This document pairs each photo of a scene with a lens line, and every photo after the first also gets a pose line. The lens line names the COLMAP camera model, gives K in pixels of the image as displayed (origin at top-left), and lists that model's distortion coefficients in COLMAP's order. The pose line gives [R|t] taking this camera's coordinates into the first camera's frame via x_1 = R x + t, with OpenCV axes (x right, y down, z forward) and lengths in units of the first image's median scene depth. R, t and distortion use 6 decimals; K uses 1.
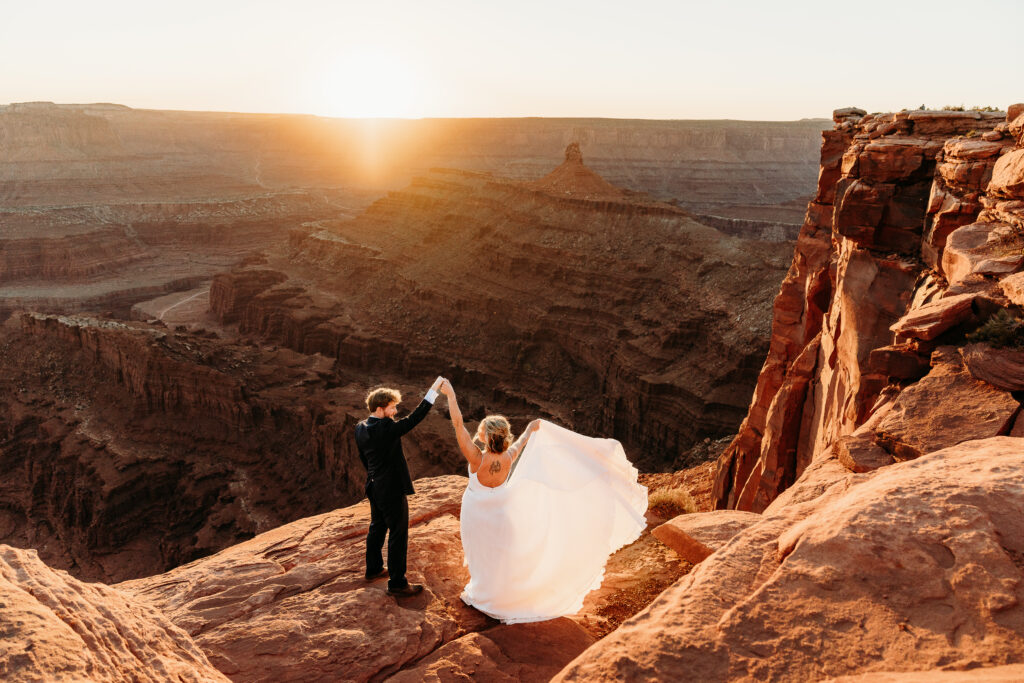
lens RADIAL K [[721.6, 0, 513.4], [0, 721.6, 338.5], [0, 0, 1]] dist [-0.004717, -0.001403]
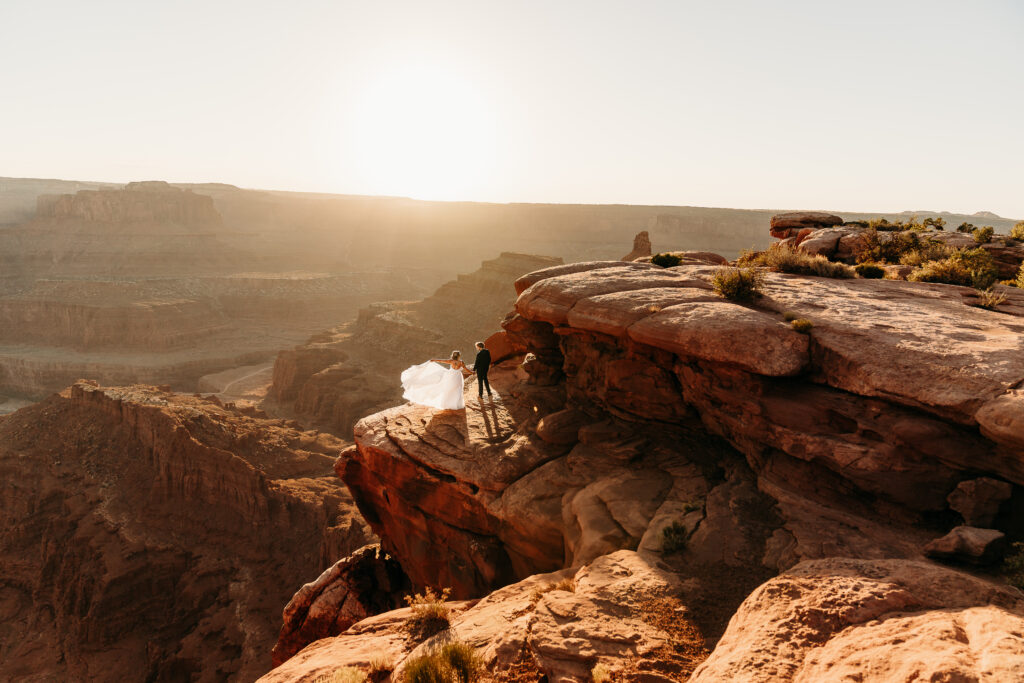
lens RADIAL K [[721.6, 0, 513.4], [0, 721.6, 338.5], [0, 0, 1]] dist [-0.004717, -0.001403]
pose [[0.990874, 0.044355, -0.127285, 0.058051], [-0.058287, 0.992451, -0.107910, -0.026957], [0.121537, 0.114344, 0.985979, 0.077438]]
